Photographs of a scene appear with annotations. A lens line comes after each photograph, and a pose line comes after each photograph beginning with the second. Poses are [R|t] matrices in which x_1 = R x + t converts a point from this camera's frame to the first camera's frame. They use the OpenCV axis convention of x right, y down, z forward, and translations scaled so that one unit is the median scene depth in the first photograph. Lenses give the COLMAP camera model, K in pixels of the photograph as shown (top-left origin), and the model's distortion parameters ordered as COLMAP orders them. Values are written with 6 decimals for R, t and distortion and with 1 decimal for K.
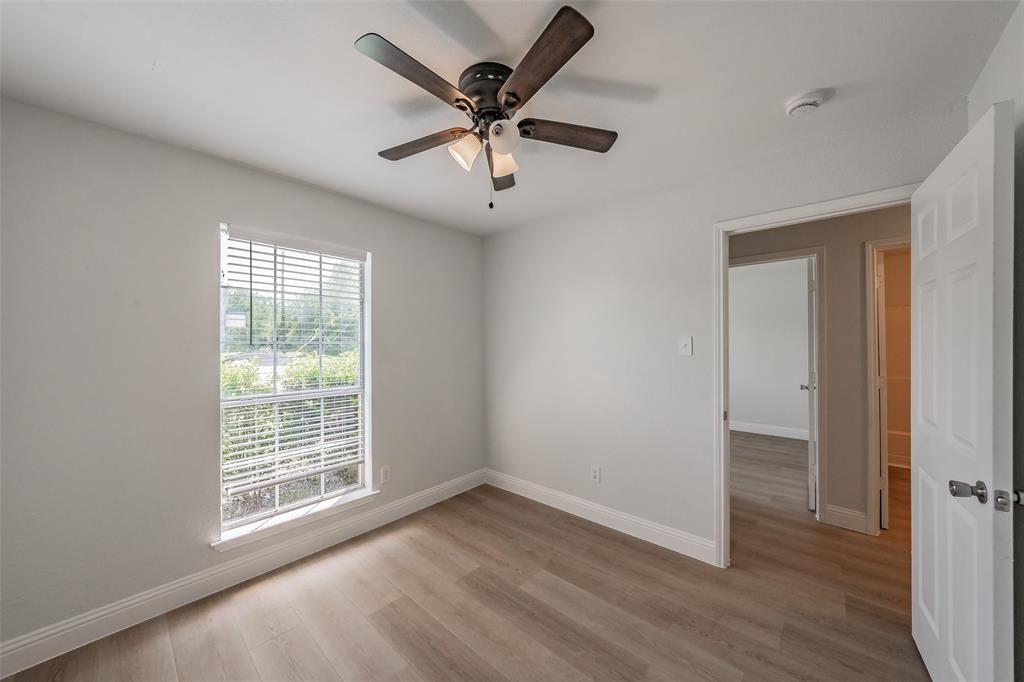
lens RADIAL K [[362.2, 0, 508.4], [0, 362.2, 342.5], [0, 0, 1]] dist [-0.001687, 0.000963]
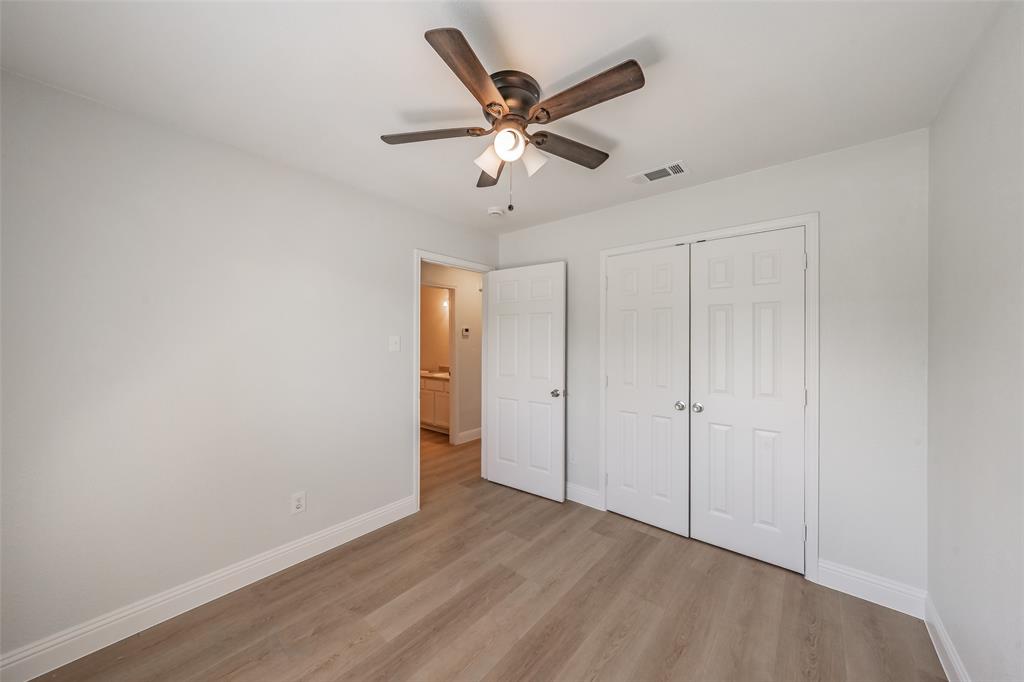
lens RADIAL K [[362.2, 0, 510.9], [0, 362.2, 345.5], [0, 0, 1]] dist [-0.001687, 0.000963]
pose [[-0.043989, -0.005828, 0.999015, -0.602604], [-0.004214, 0.999975, 0.005648, 0.006724], [-0.999023, -0.003962, -0.044012, 0.585182]]
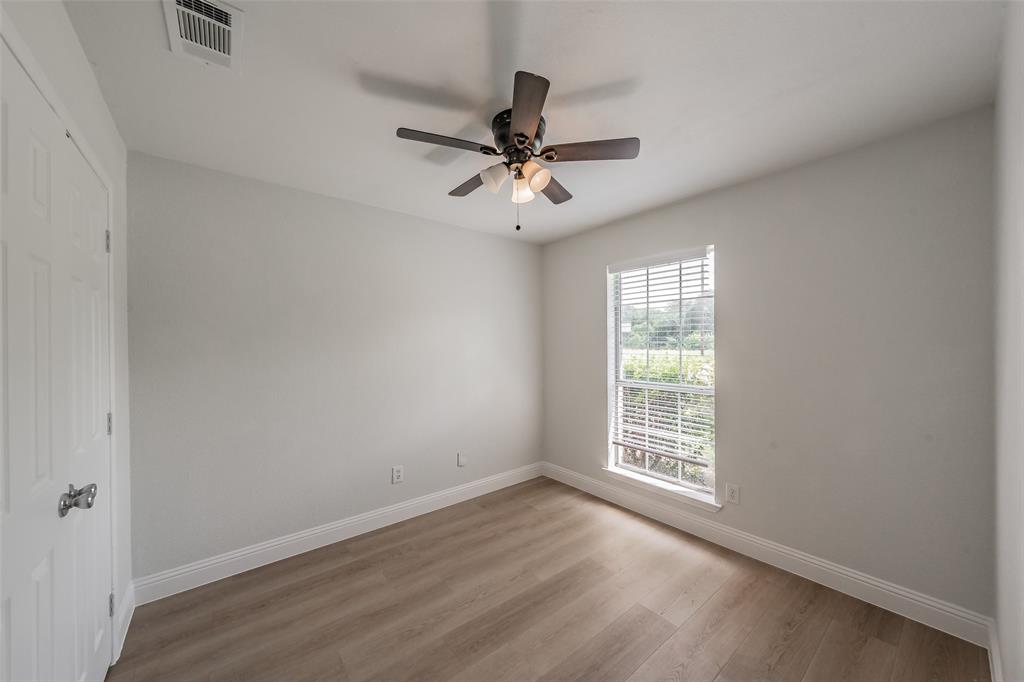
lens RADIAL K [[362.2, 0, 513.9], [0, 362.2, 344.9], [0, 0, 1]] dist [-0.001687, 0.000963]
pose [[-0.139815, 0.010065, -0.990126, 0.632574], [0.009509, 0.999916, 0.008821, -0.005625], [0.990132, -0.008181, -0.139899, 0.643760]]
